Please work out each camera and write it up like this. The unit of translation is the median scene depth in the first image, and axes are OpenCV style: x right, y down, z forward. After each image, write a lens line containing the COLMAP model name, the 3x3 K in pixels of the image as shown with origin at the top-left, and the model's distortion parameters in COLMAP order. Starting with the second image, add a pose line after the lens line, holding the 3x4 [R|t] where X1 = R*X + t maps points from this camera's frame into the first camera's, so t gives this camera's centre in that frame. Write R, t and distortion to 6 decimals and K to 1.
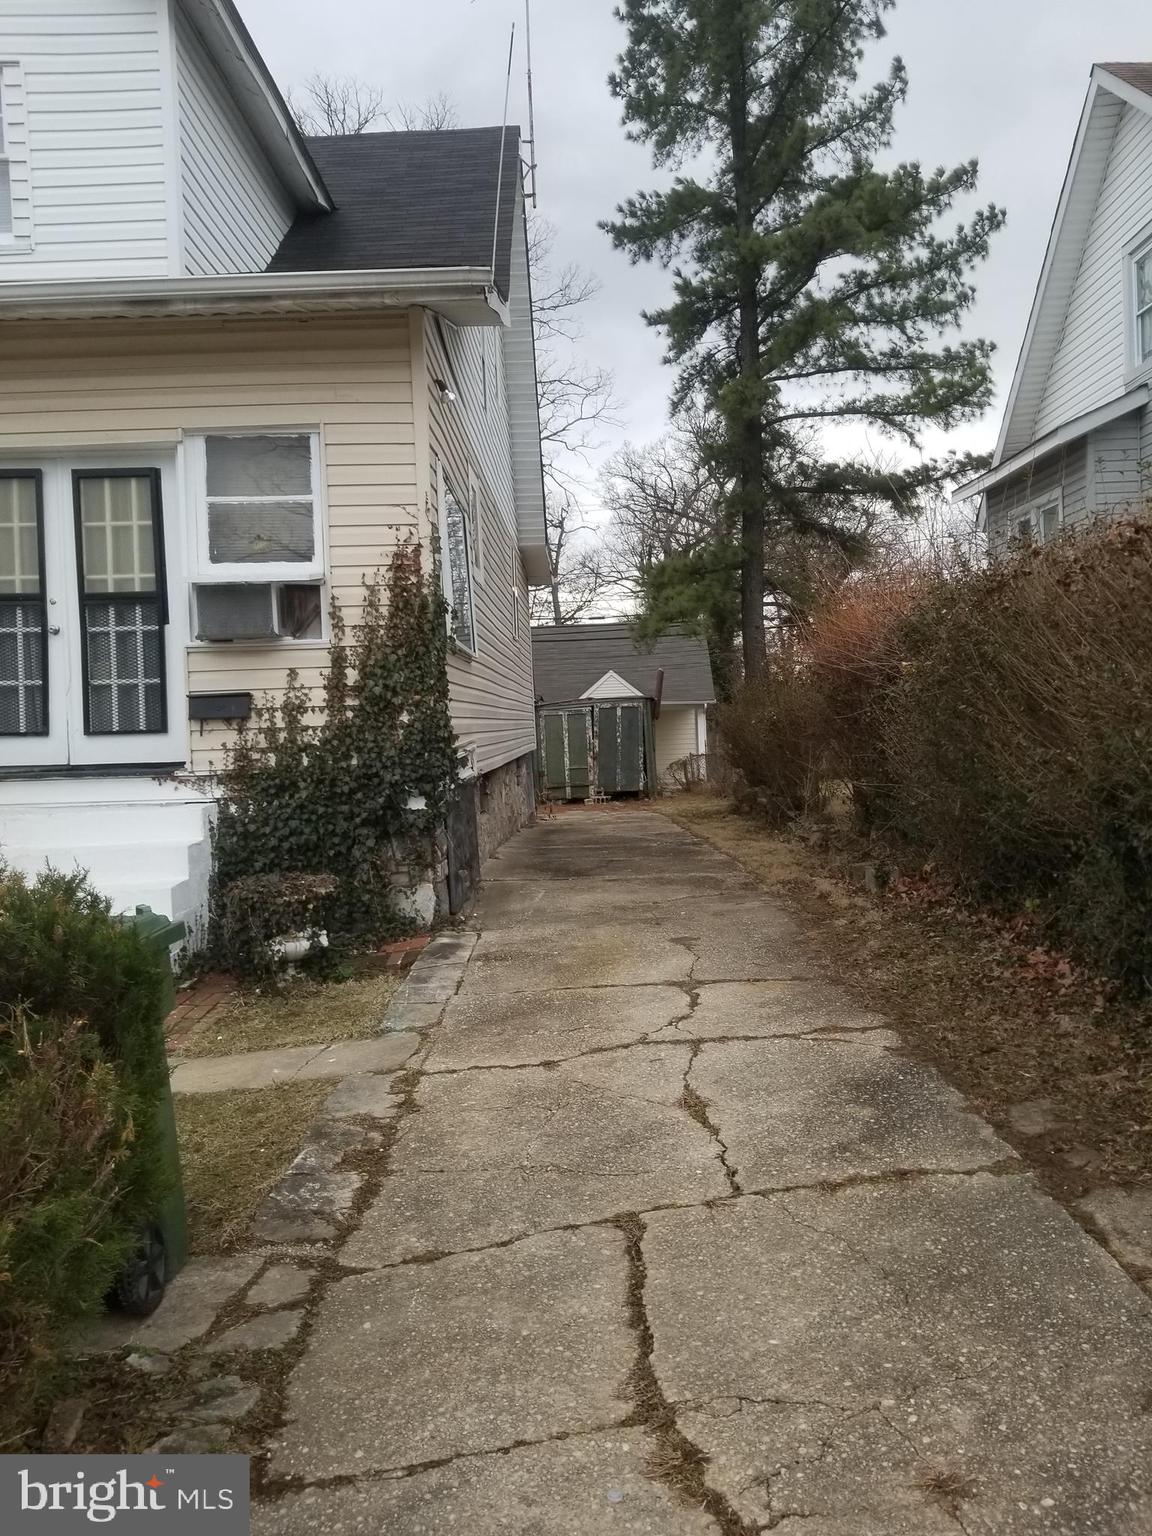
lens RADIAL K [[1173.8, 0, 605.3], [0, 1173.8, 756.6], [0, 0, 1]] dist [0.086896, -0.128481]
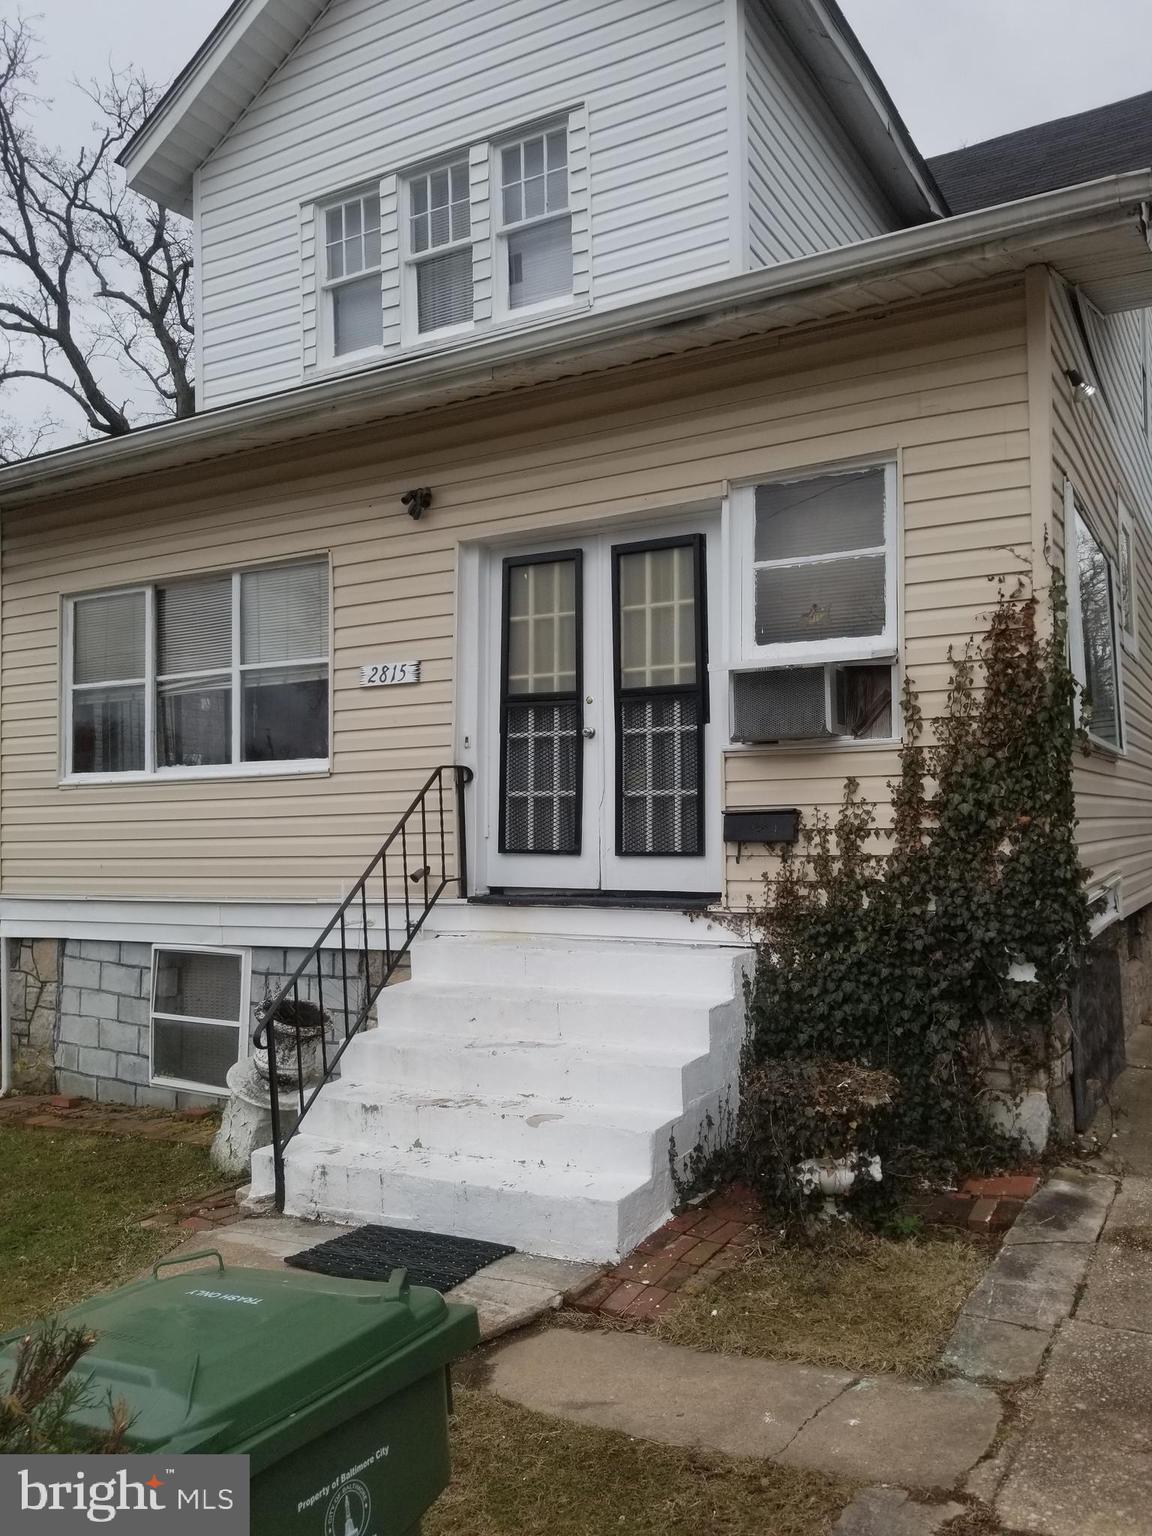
lens RADIAL K [[1167.8, 0, 623.4], [0, 1167.8, 789.5], [0, 0, 1]] dist [0.096384, -0.174195]
pose [[0.868990, 0.006587, -0.494785, -0.022394], [-0.028255, 0.998941, -0.036325, -0.035812], [0.494022, 0.045546, 0.868256, 0.281410]]
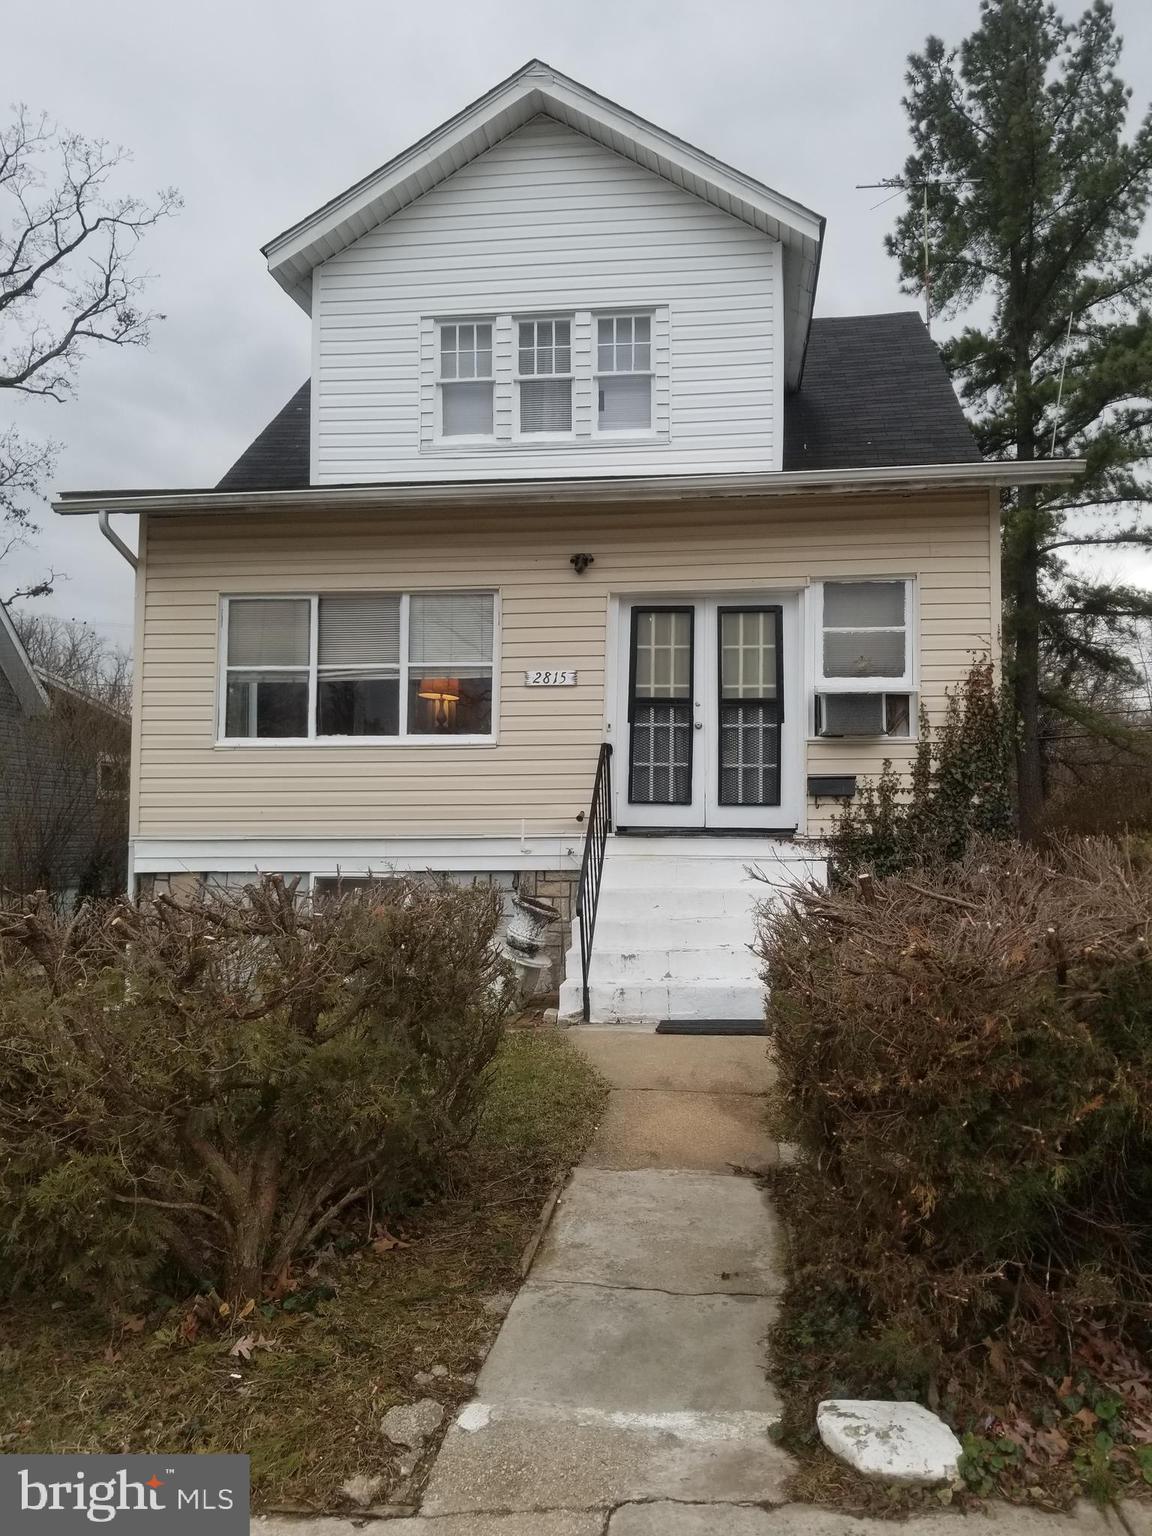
lens RADIAL K [[1198.4, 0, 576.0], [0, 1198.4, 768.0], [0, 0, 1]] dist [0.120181, -0.189331]
pose [[0.992443, 0.028950, -0.119244, -0.443668], [-0.038844, 0.995916, -0.081501, 0.055854], [0.116398, 0.085517, 0.989514, -0.341583]]
